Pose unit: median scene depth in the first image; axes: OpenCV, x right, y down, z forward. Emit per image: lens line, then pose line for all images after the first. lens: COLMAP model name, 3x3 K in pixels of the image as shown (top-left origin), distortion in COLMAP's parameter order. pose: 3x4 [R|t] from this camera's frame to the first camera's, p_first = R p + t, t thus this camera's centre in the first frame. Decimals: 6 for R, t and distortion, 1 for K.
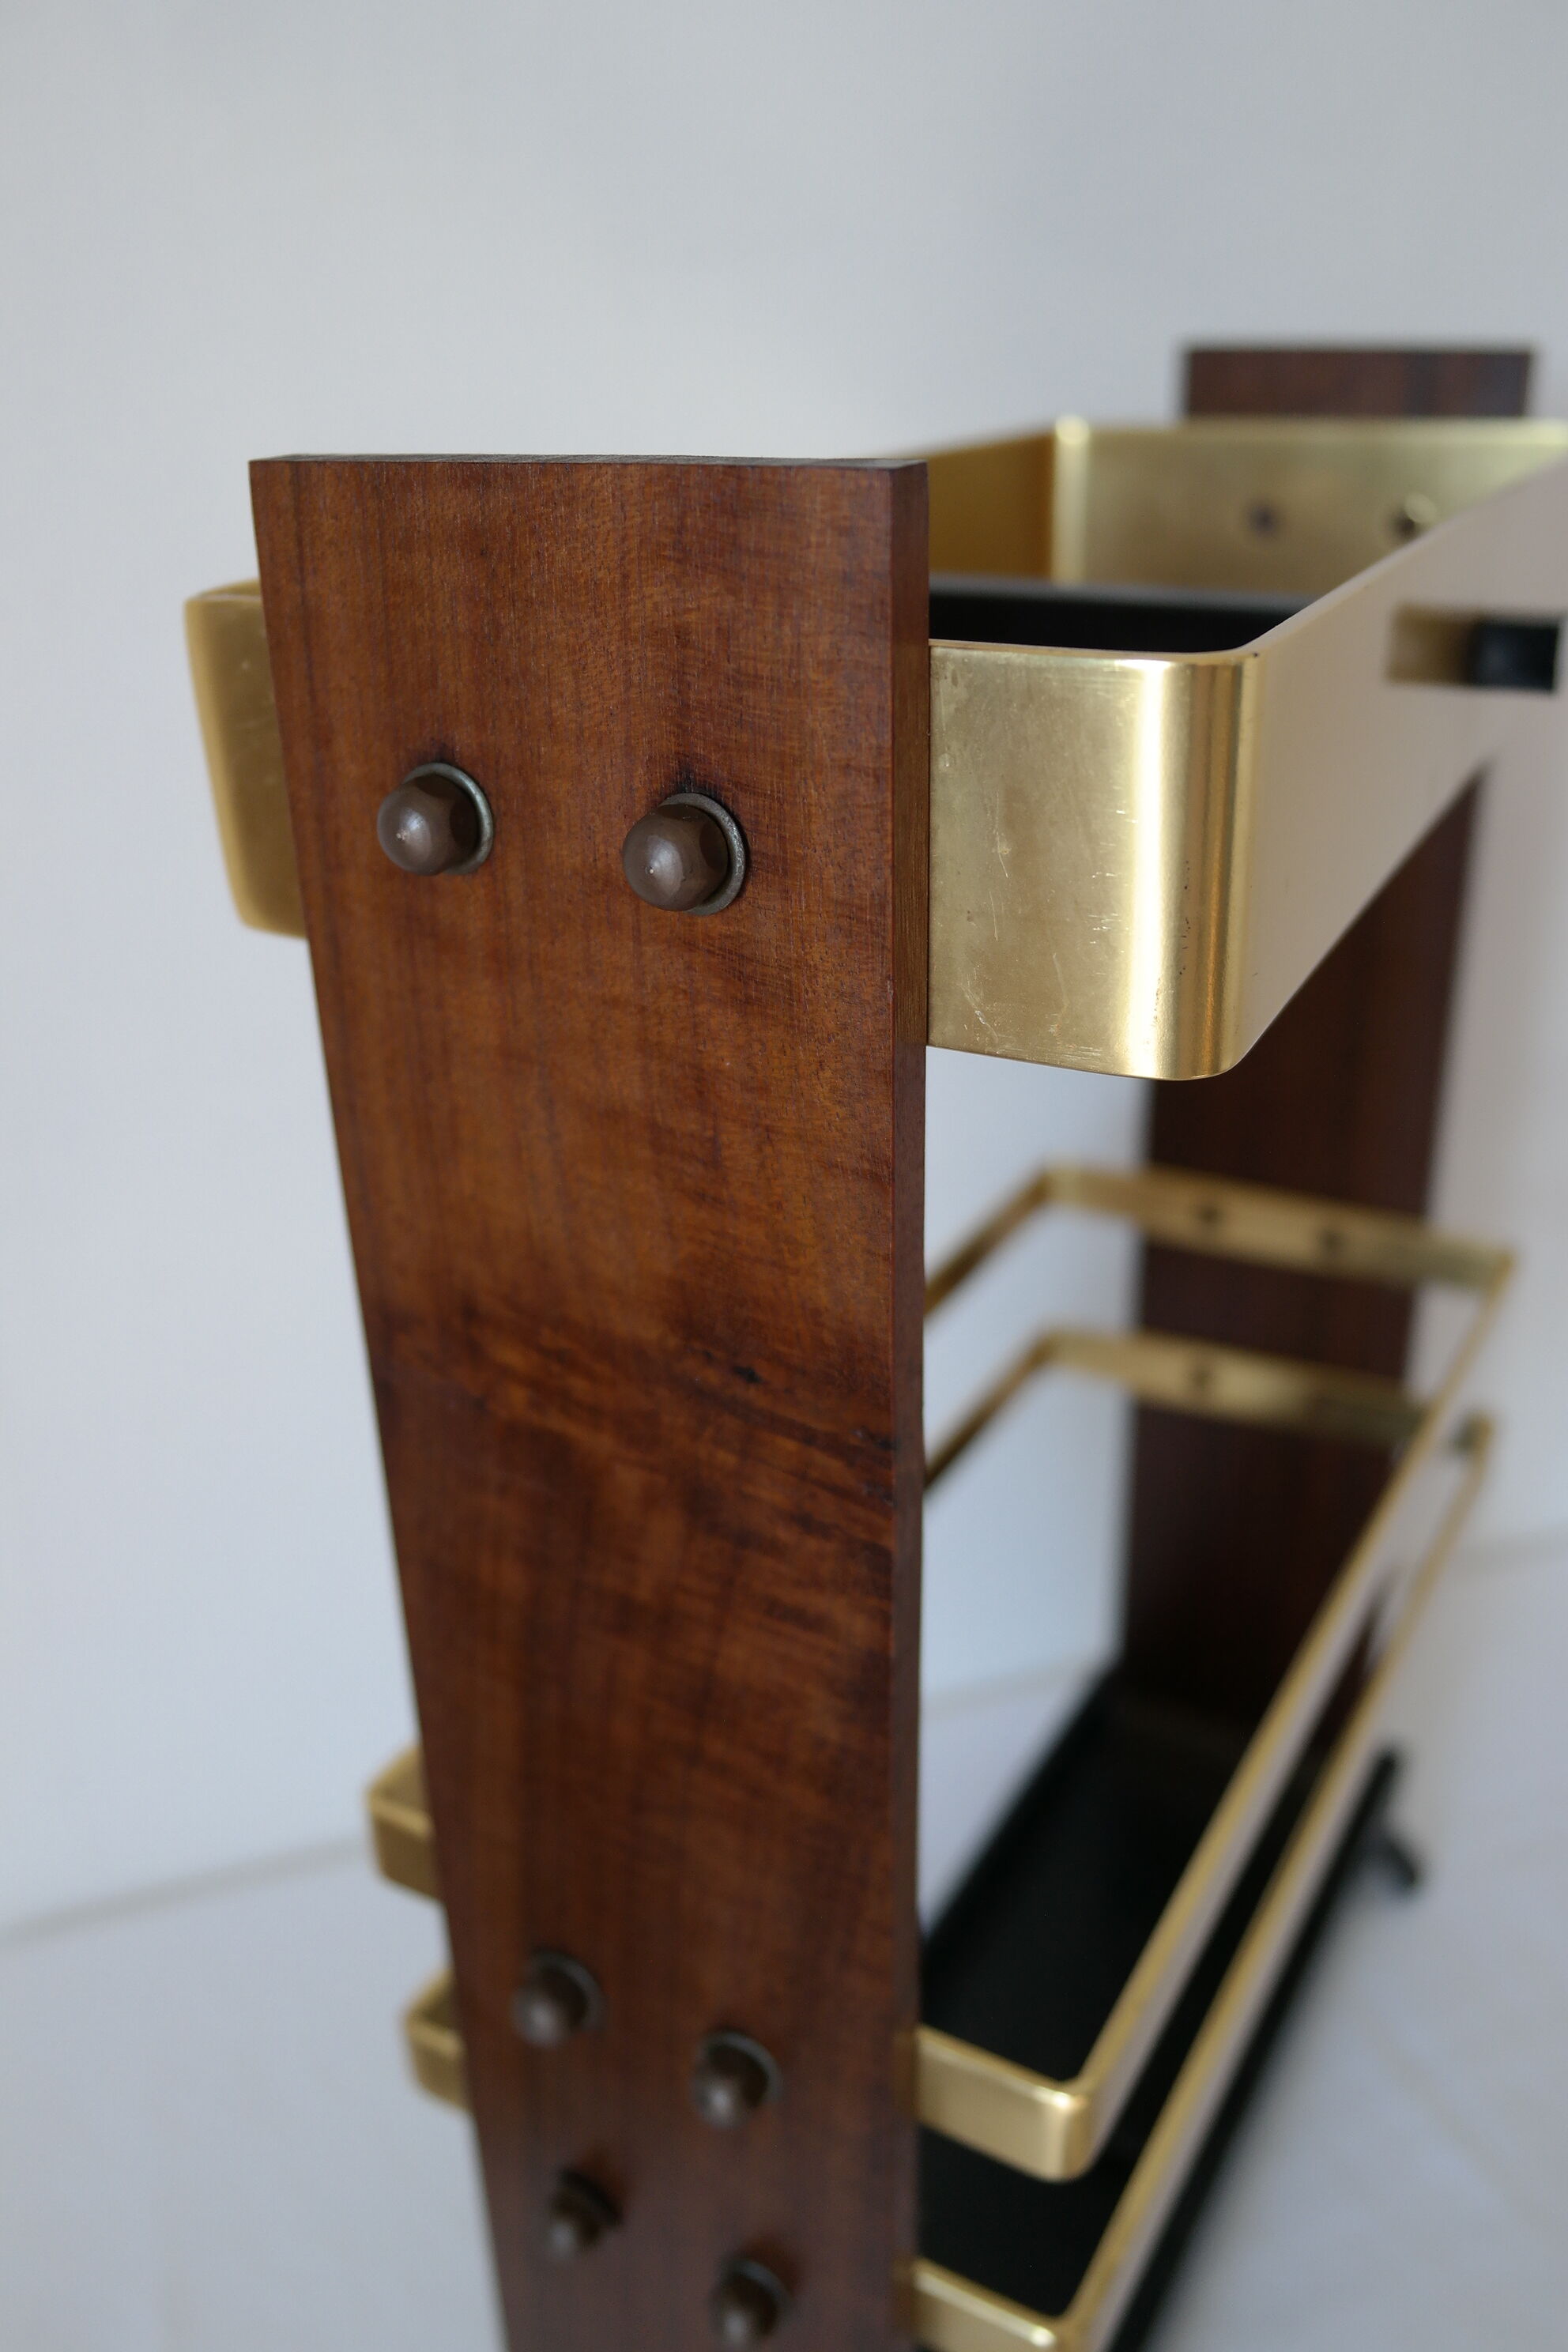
lens RADIAL K [[2097.8, 0, 795.6], [0, 2097.8, 1181.6], [0, 0, 1]] dist [-0.047266, 0.017822]
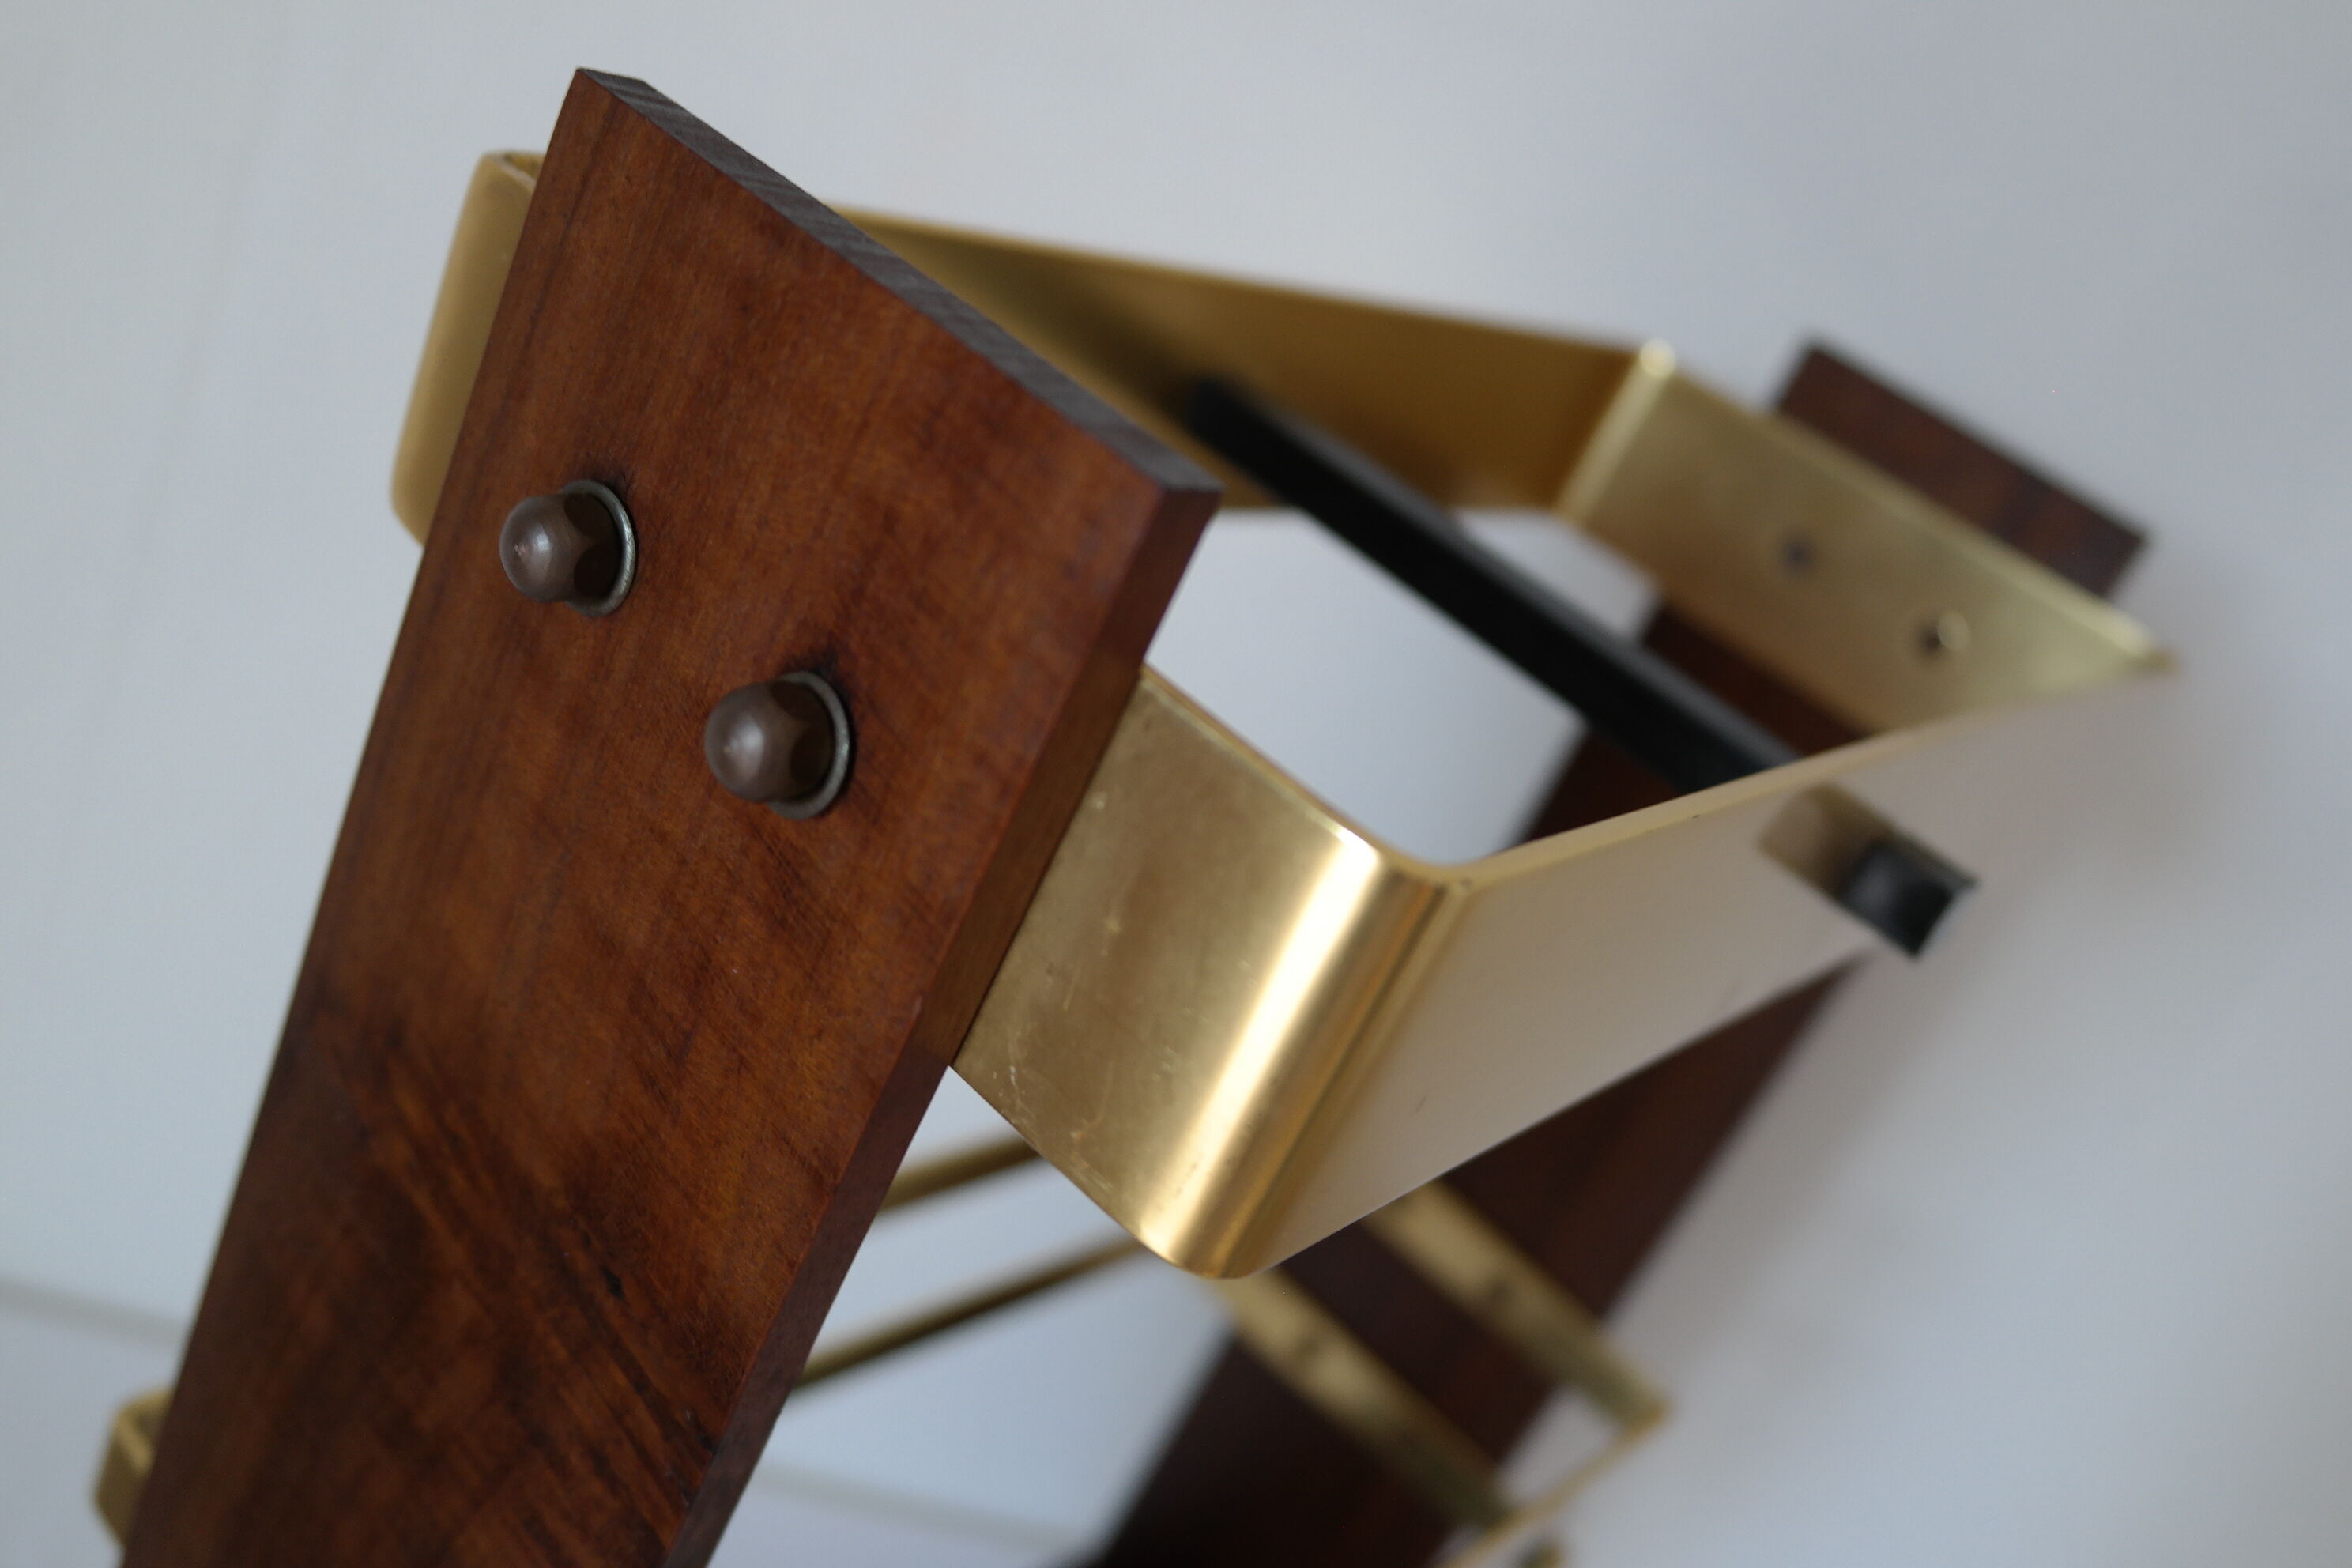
lens RADIAL K [[2269.9, 0, 1167.9], [0, 2269.9, 780.5], [0, 0, 1]] dist [-0.034670, 0.000000]
pose [[0.880493, 0.473942, -0.010564, 0.090862], [-0.474048, 0.880406, -0.012771, -0.187993], [0.003248, 0.016252, 0.999863, 0.089547]]
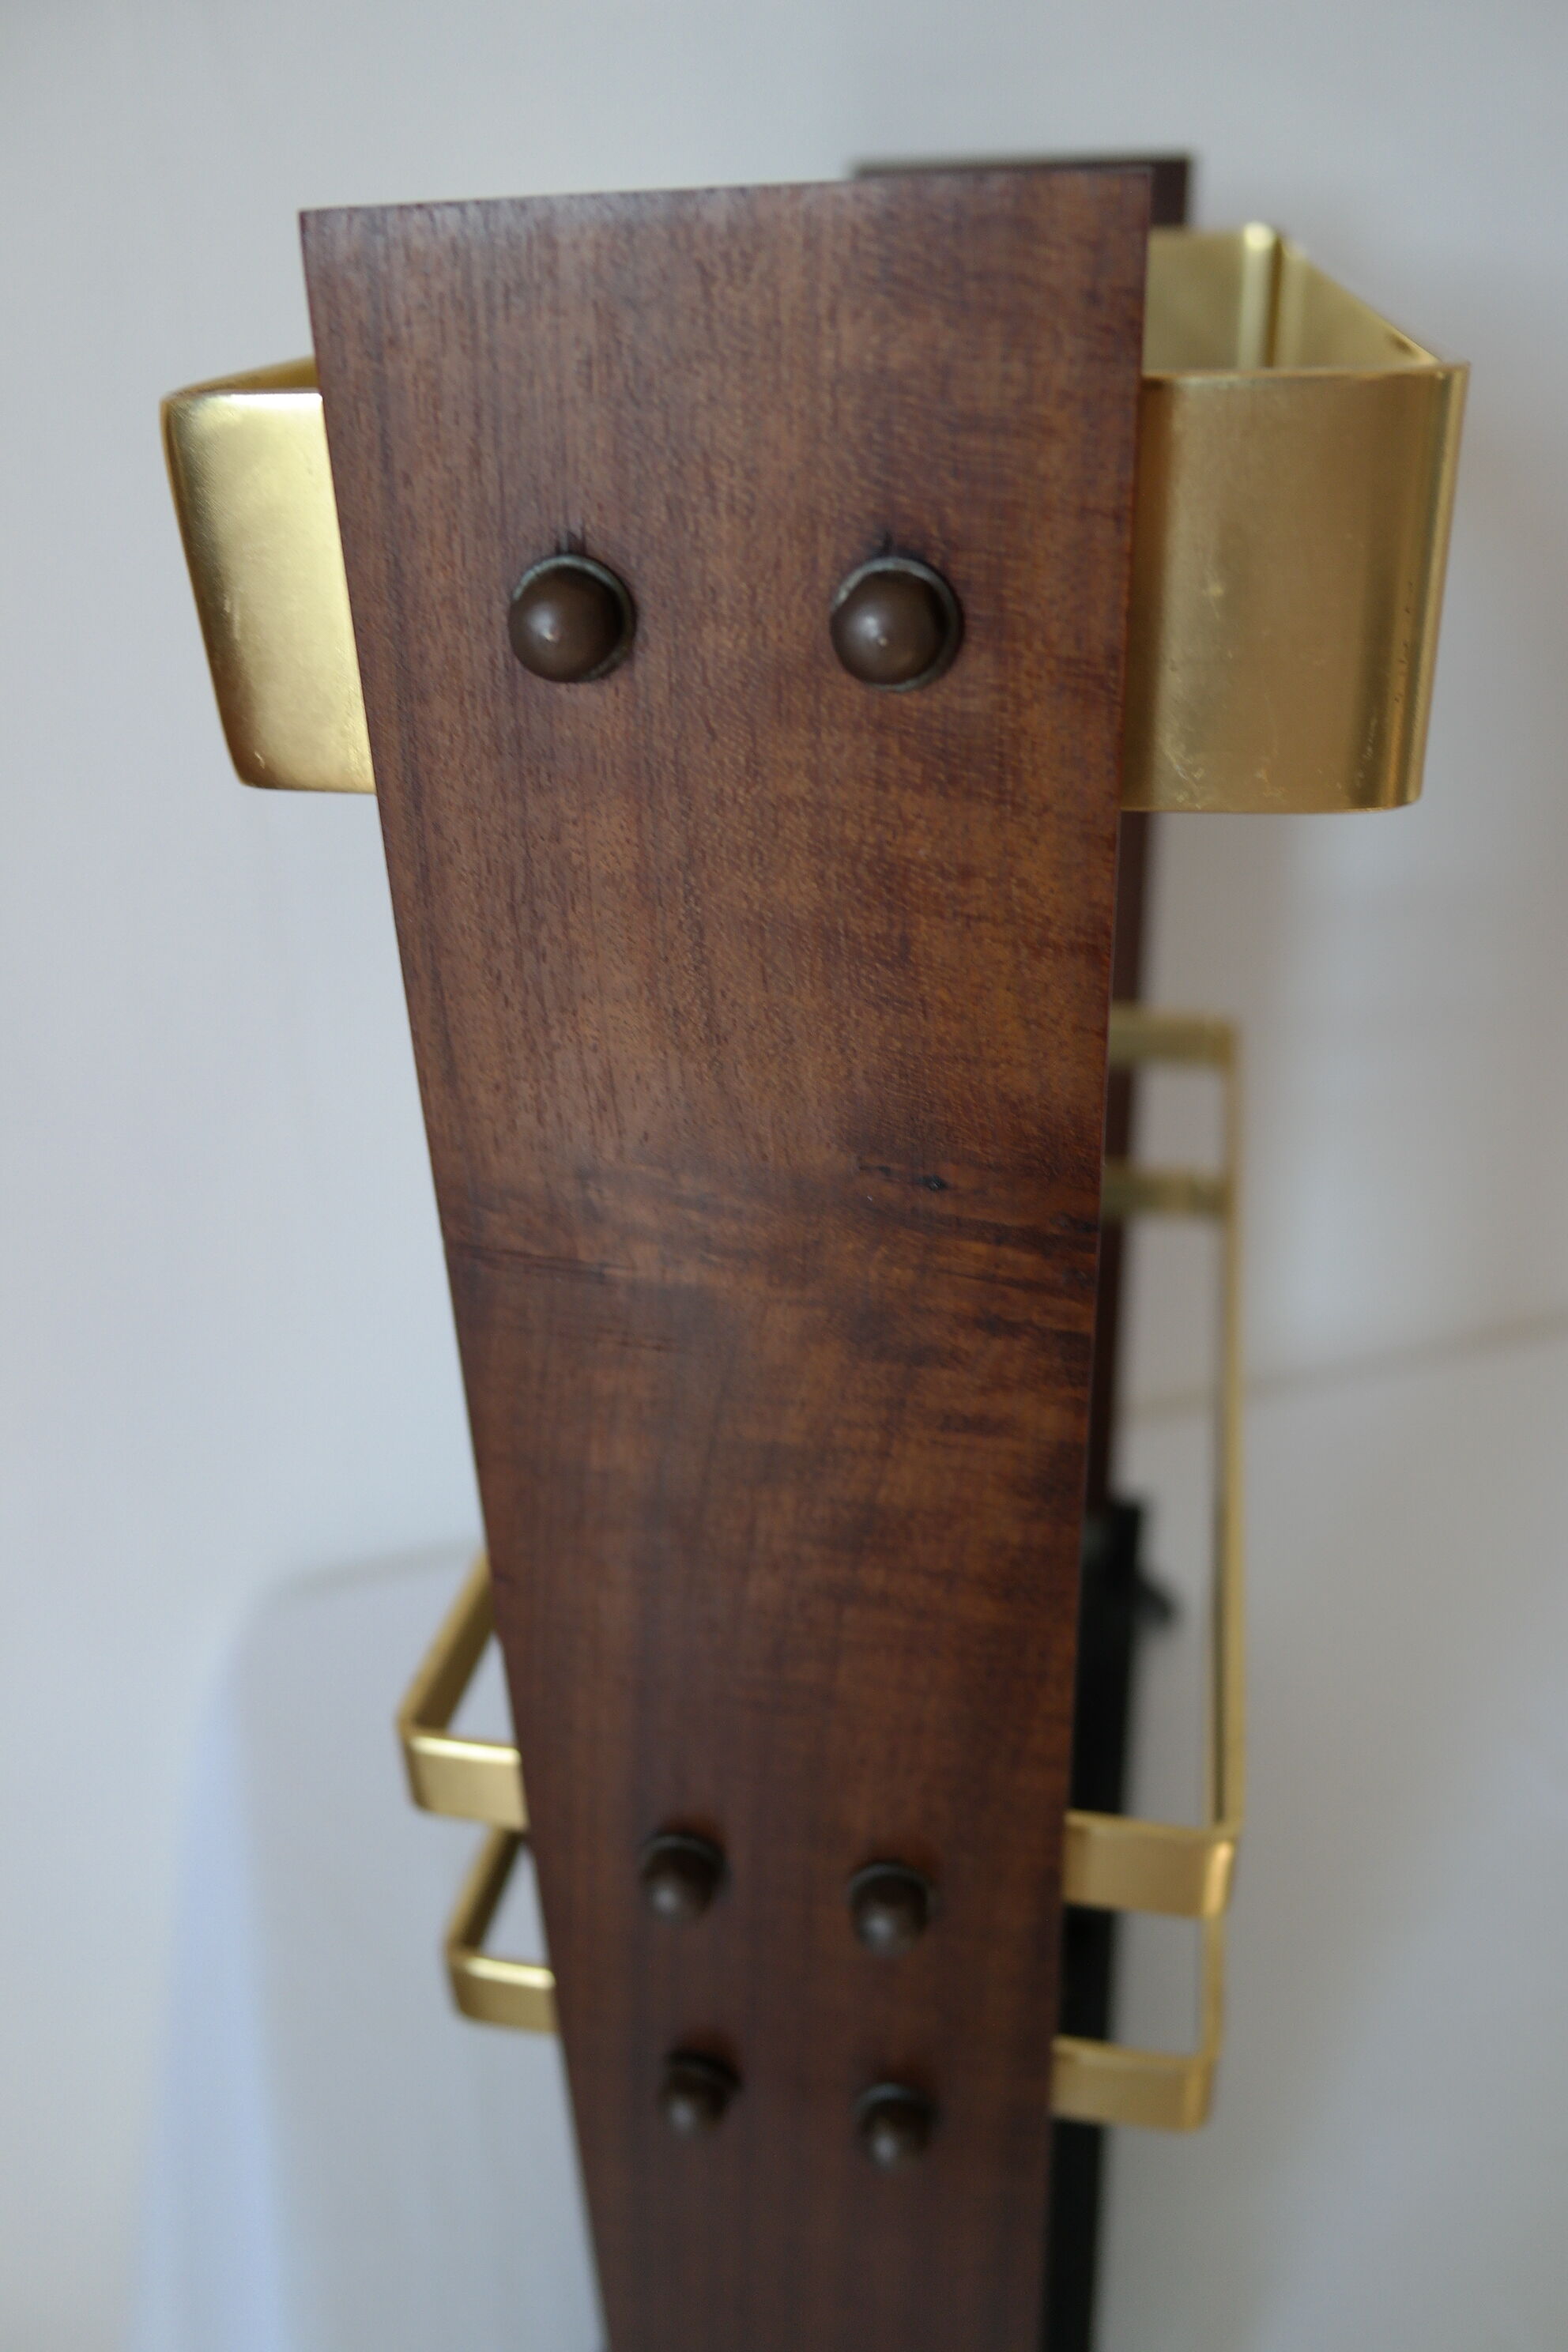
lens RADIAL K [[1981.0, 0, 796.5], [0, 1981.0, 1187.0], [0, 0, 1]] dist [-0.033245, -0.000828]
pose [[0.948950, -0.159243, 0.272278, -0.343897], [0.143545, 0.986662, 0.076764, 0.015522], [-0.280870, -0.033761, 0.959152, 0.148503]]
